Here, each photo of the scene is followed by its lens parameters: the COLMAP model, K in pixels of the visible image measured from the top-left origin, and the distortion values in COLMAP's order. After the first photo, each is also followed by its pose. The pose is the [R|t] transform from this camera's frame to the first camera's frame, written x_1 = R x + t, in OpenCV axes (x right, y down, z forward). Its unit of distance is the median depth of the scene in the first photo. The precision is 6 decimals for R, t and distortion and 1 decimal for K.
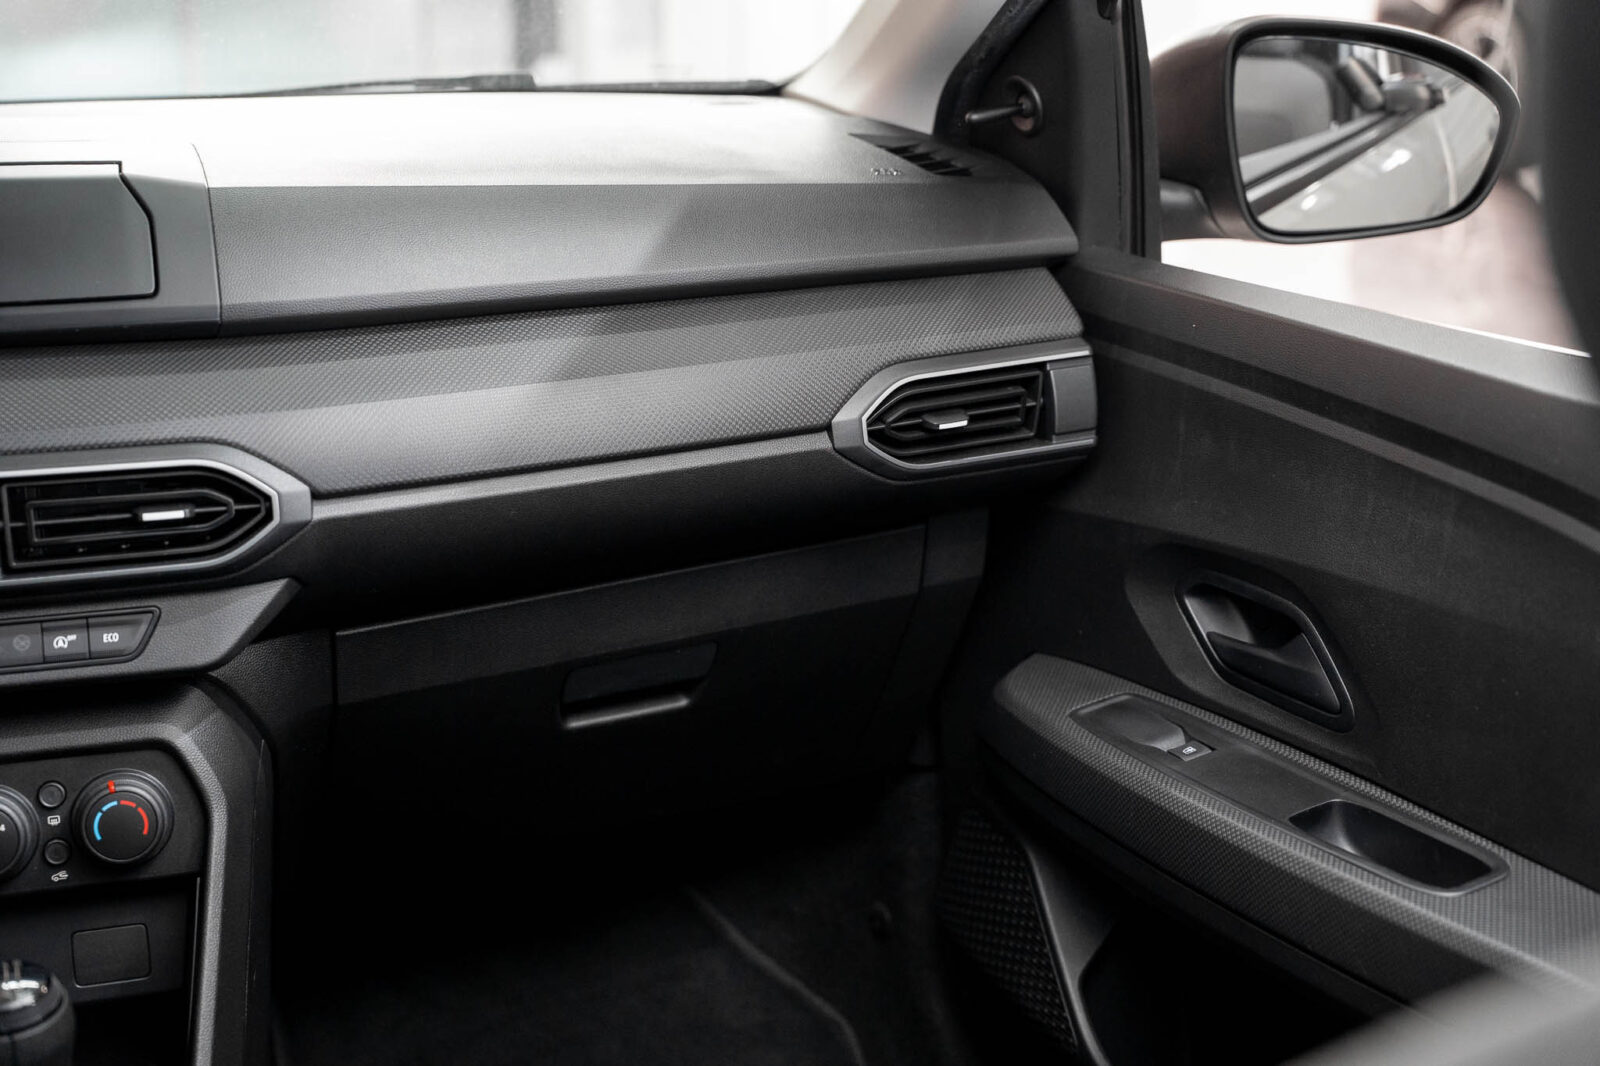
lens RADIAL K [[2094.6, 0, 800.0], [0, 2094.6, 533.0], [0, 0, 1]] dist [-0.020737, 0.015281]
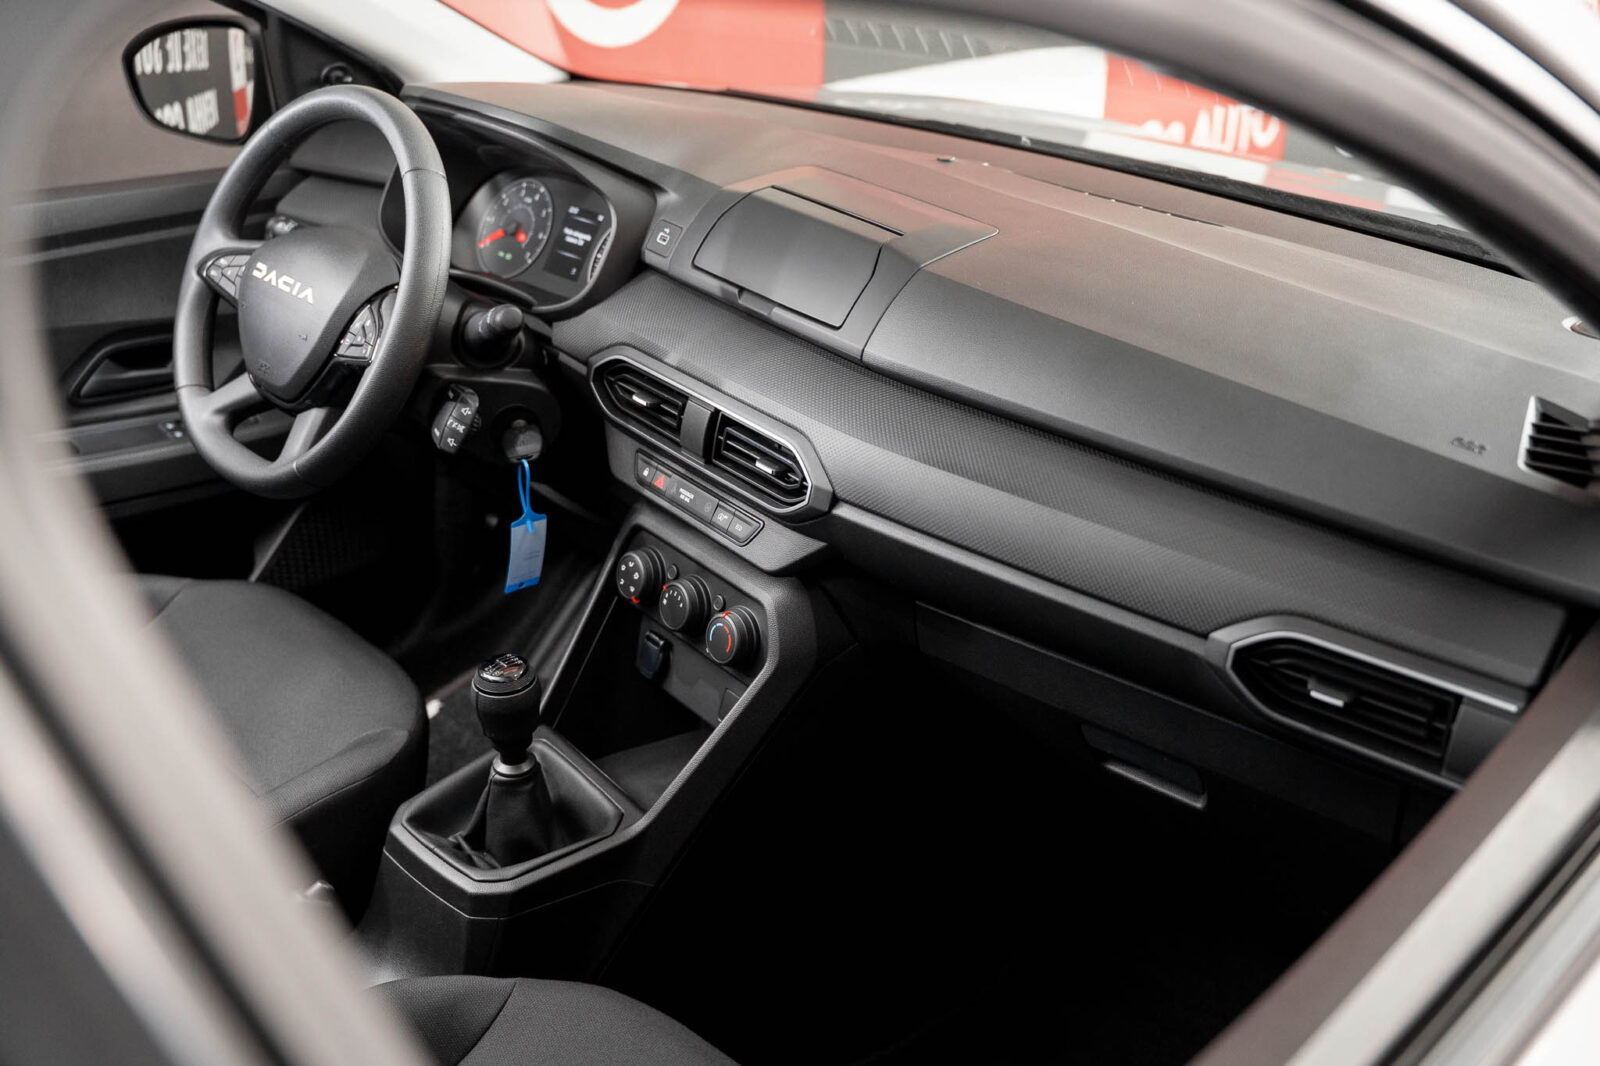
lens RADIAL K [[1556.6, 0, 800.0], [0, 1556.6, 533.0], [0, 0, 1]] dist [-0.095465, 0.004219]
pose [[0.376485, 0.408541, -0.831476, 0.625622], [-0.317714, 0.900021, 0.298362, -0.294271], [0.870240, 0.151842, 0.468644, 0.482989]]
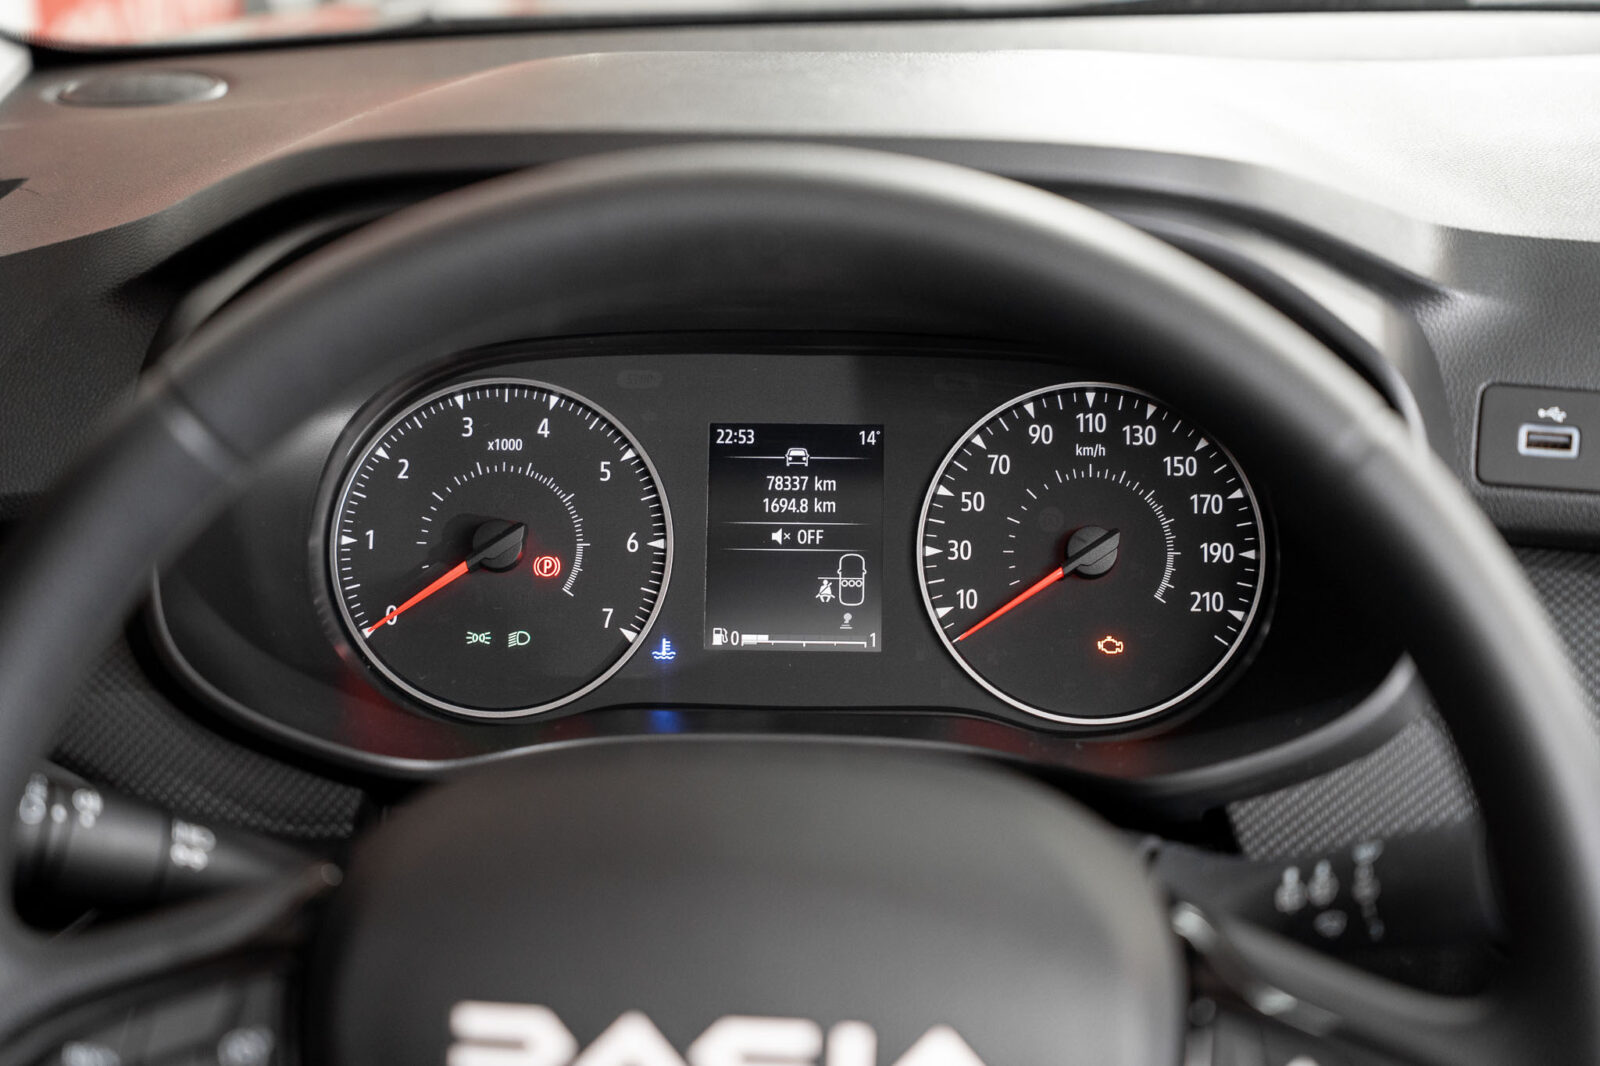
lens RADIAL K [[2513.8, 0, 800.0], [0, 2513.8, 533.0], [0, 0, 1]] dist [-0.006227, -0.029042]
pose [[0.891508, 0.163291, -0.422550, -0.430527], [-0.130745, 0.985828, 0.105117, -0.121893], [0.433726, -0.038467, 0.900223, 0.273181]]
